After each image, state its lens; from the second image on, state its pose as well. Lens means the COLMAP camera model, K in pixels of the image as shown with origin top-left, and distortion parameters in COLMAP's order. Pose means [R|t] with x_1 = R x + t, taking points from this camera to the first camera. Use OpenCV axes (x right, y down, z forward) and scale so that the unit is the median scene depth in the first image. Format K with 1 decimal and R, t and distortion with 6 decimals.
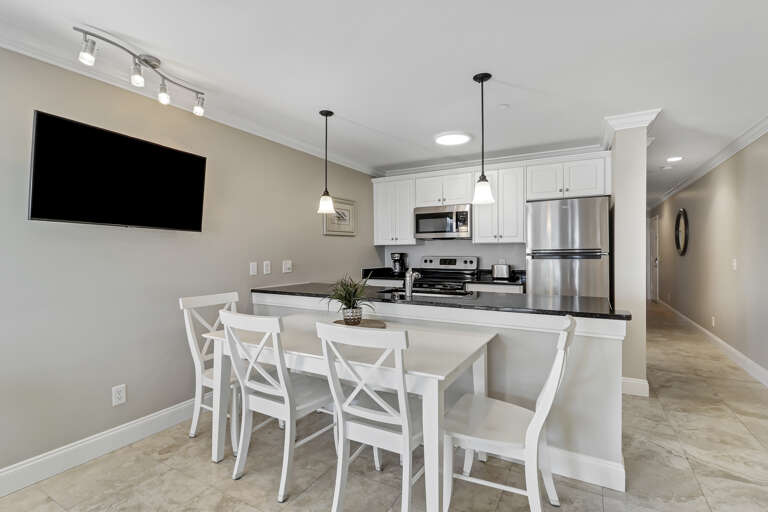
lens RADIAL K [[364.5, 0, 383.5], [0, 364.5, 246.5], [0, 0, 1]] dist [0.000187, -0.000816]
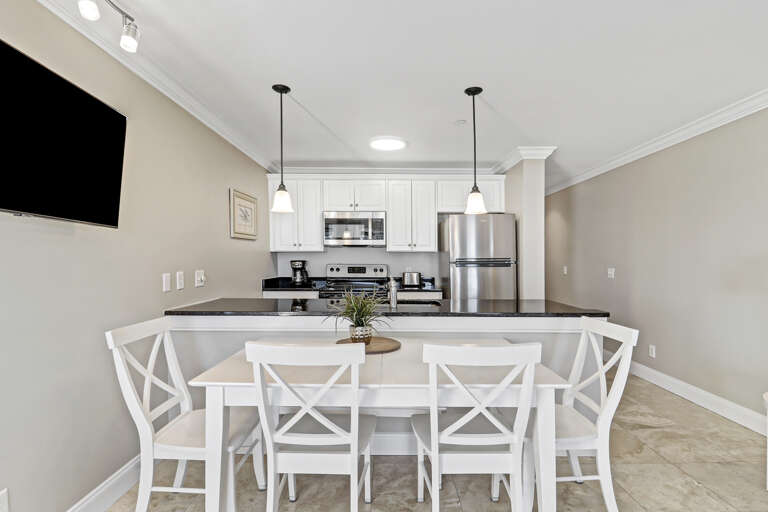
lens RADIAL K [[372.9, 0, 384.0], [0, 372.9, 256.0], [0, 0, 1]] dist [0.001867, -0.000079]
pose [[0.873926, 0.010821, 0.485939, -0.312320], [-0.014210, 0.999894, 0.003289, 0.001034], [-0.485852, -0.009780, 0.873987, 0.136183]]
